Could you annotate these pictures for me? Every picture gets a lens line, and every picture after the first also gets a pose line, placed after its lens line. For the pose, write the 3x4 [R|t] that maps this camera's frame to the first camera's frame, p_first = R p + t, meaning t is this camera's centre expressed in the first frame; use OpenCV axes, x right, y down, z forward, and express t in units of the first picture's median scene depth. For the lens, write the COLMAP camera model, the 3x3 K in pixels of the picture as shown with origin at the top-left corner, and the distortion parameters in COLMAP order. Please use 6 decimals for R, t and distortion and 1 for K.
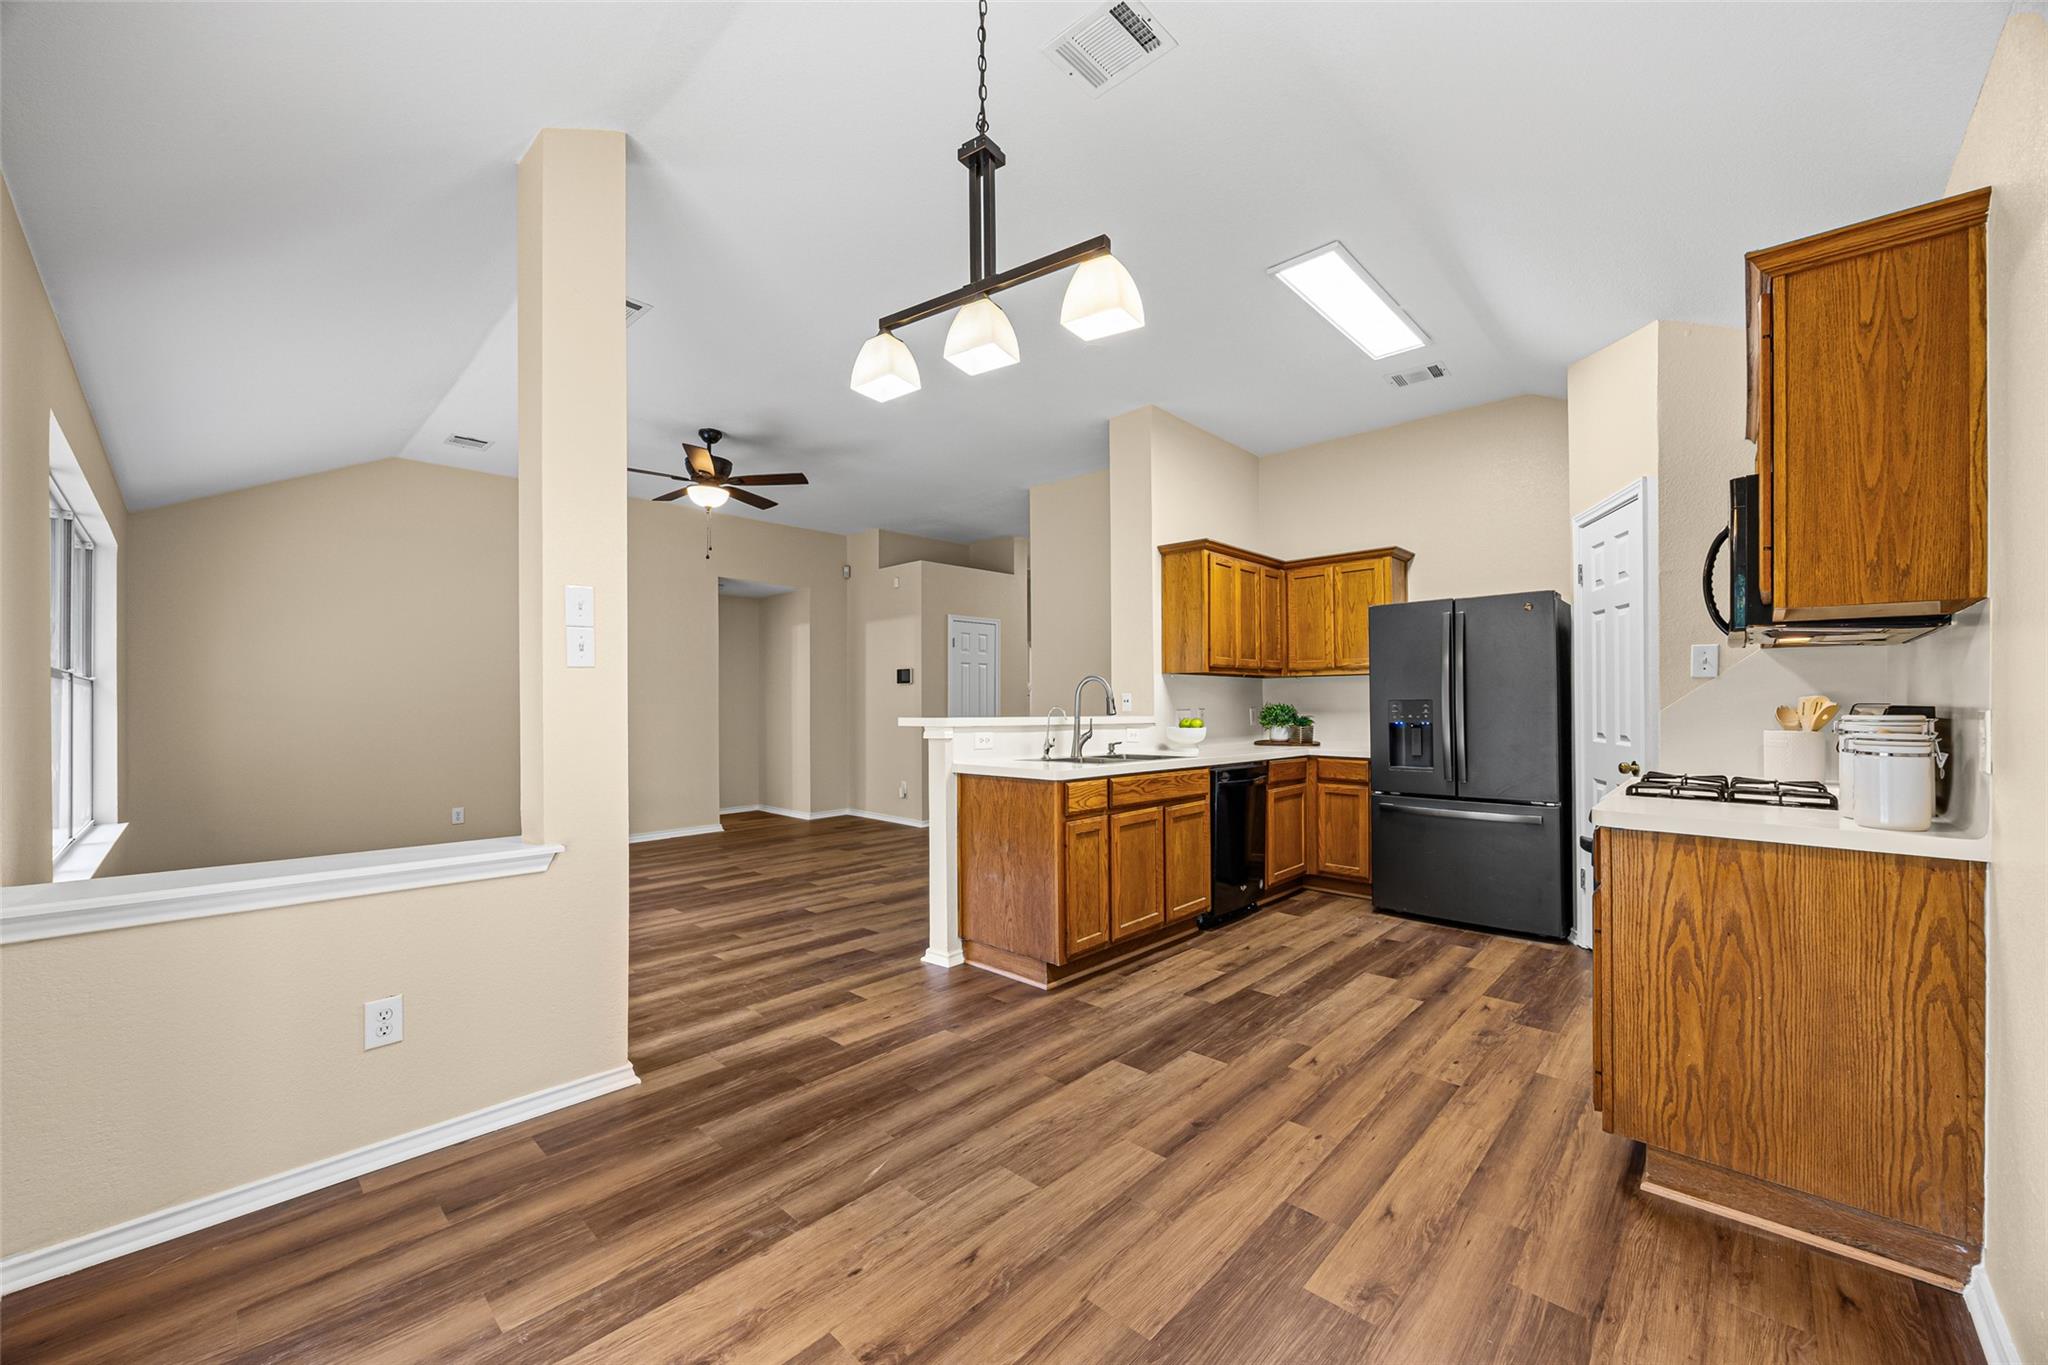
lens RADIAL K [[784.2, 0, 1028.0], [0, 784.2, 693.1], [0, 0, 1]] dist [-0.003717, 0.000226]
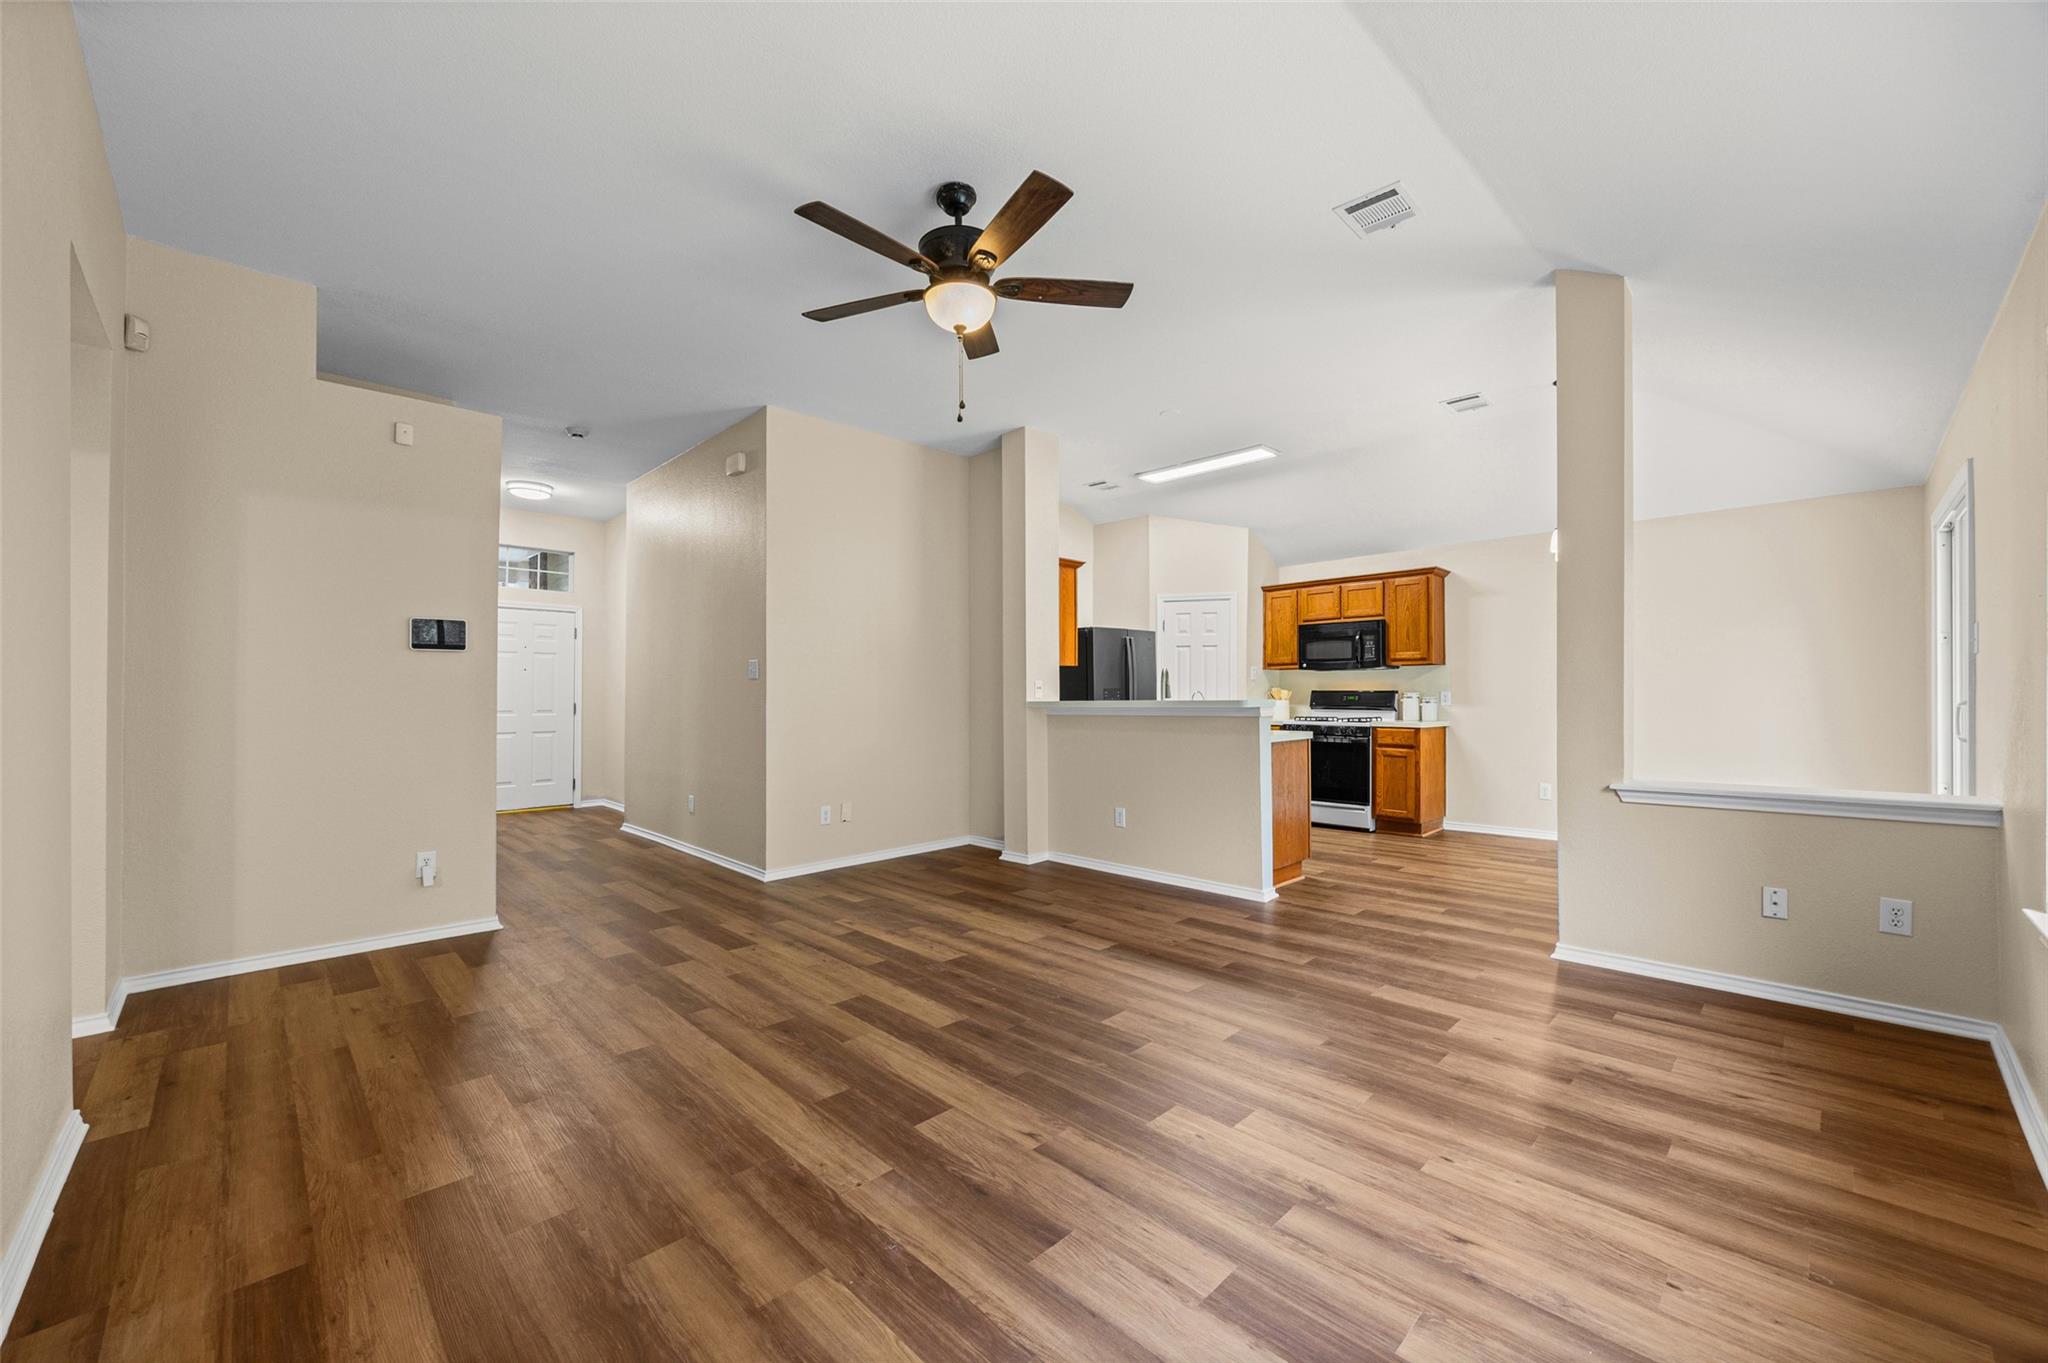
lens RADIAL K [[784.2, 0, 1033.9], [0, 784.2, 682.8], [0, 0, 1]] dist [-0.003717, 0.000226]
pose [[0.046683, 0.017648, 0.998754, -1.052345], [-0.008685, 0.999813, -0.017261, 0.023818], [-0.998872, -0.007869, 0.046828, 1.013537]]
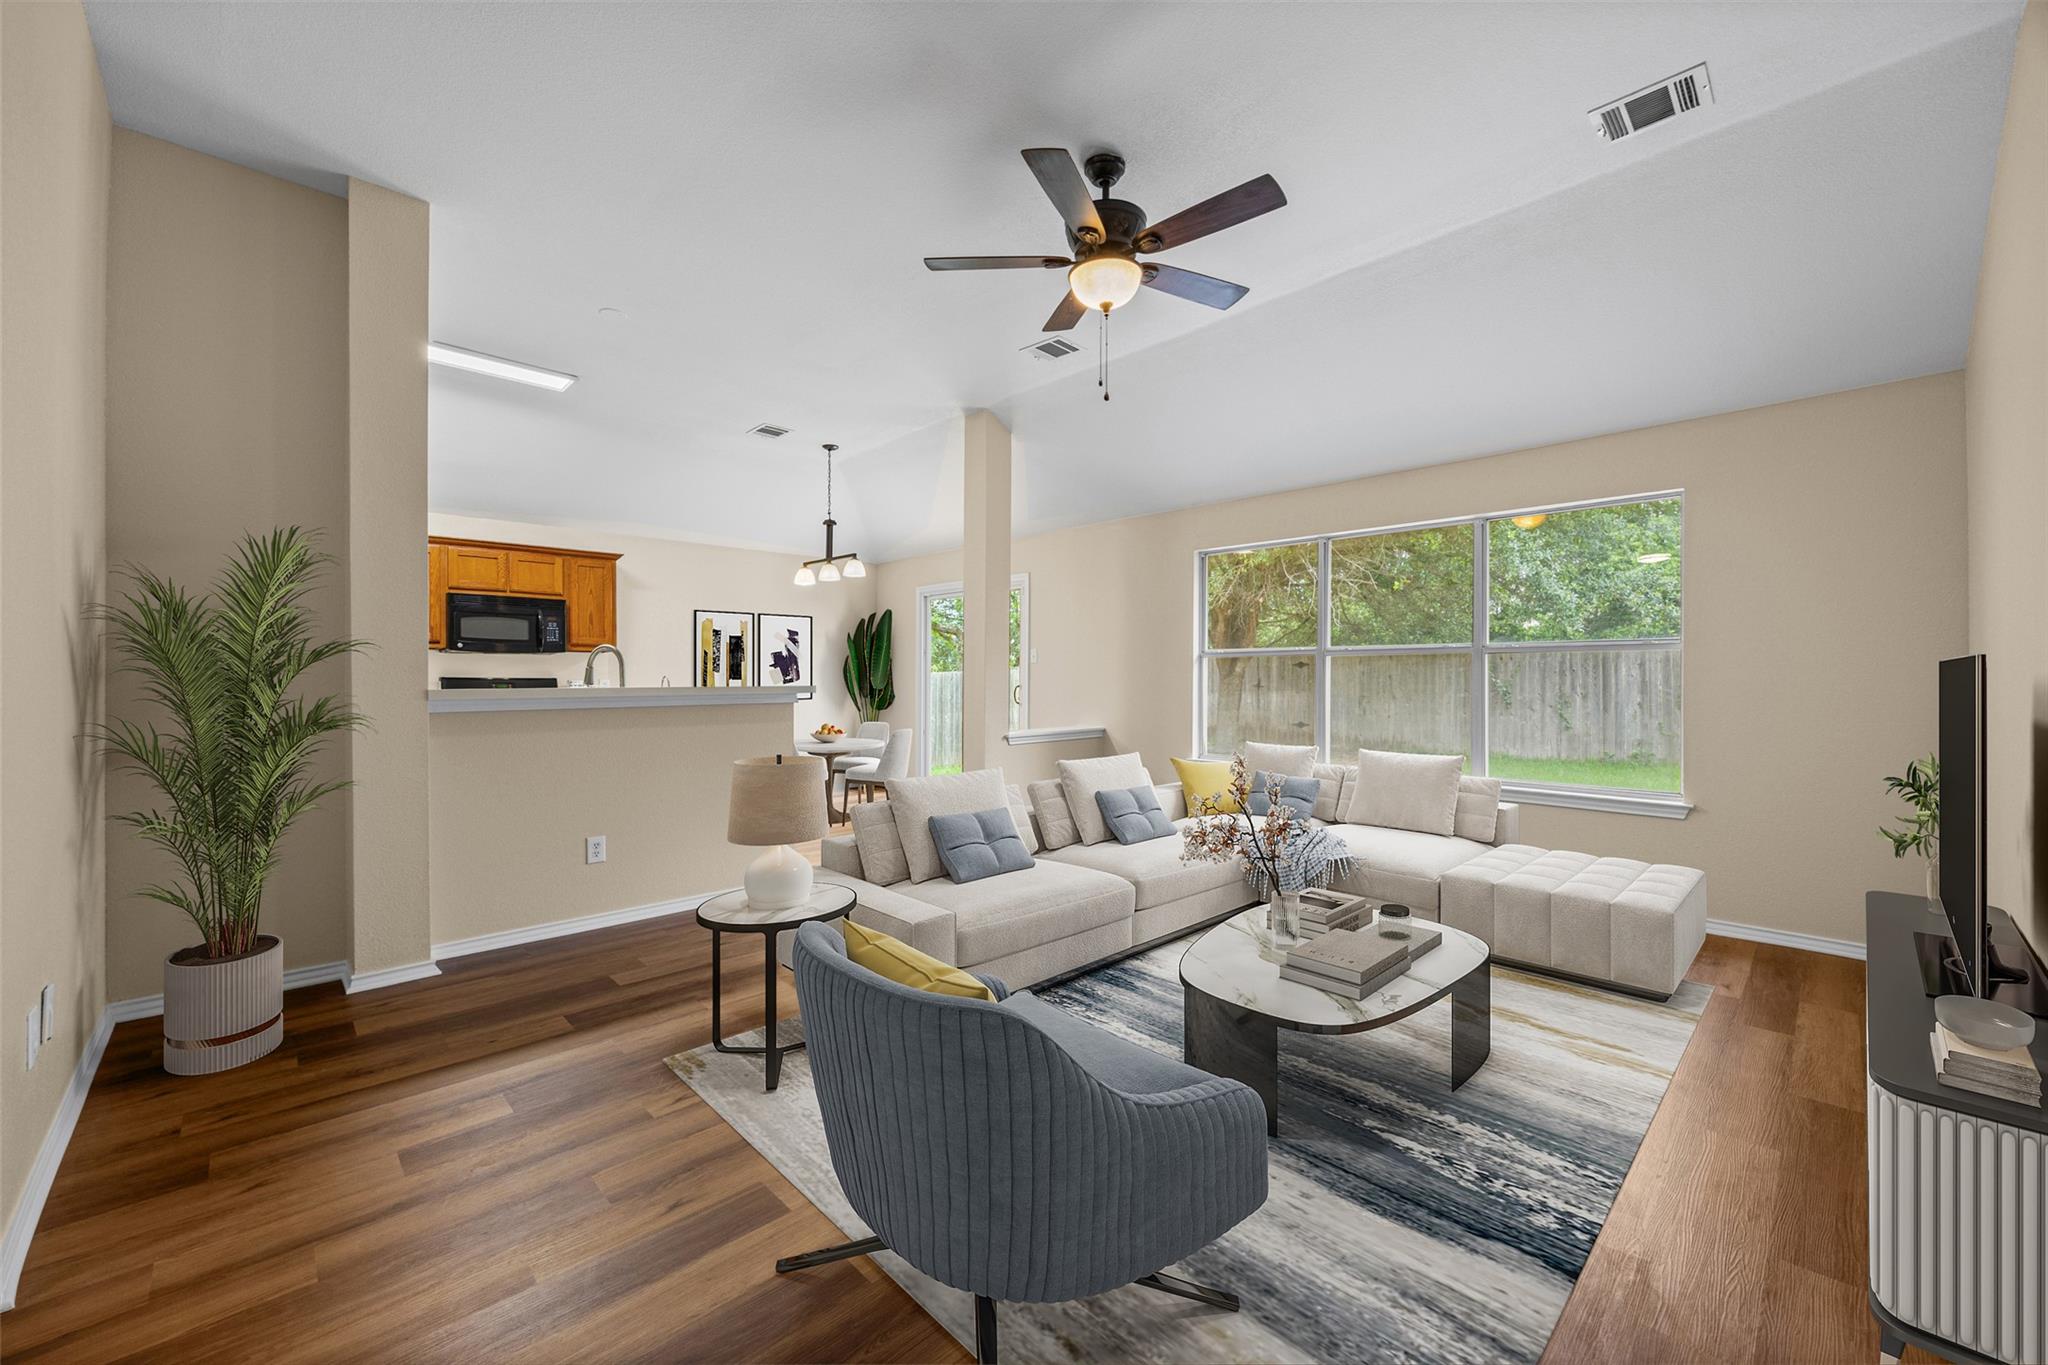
lens RADIAL K [[784.2, 0, 1013.3], [0, 784.2, 685.2], [0, 0, 1]] dist [-0.003717, 0.000226]
pose [[-0.997335, 0.005062, 0.072778, -0.433520], [0.004287, 0.999932, -0.010806, 0.037043], [-0.072828, -0.010465, -0.997290, 1.691891]]
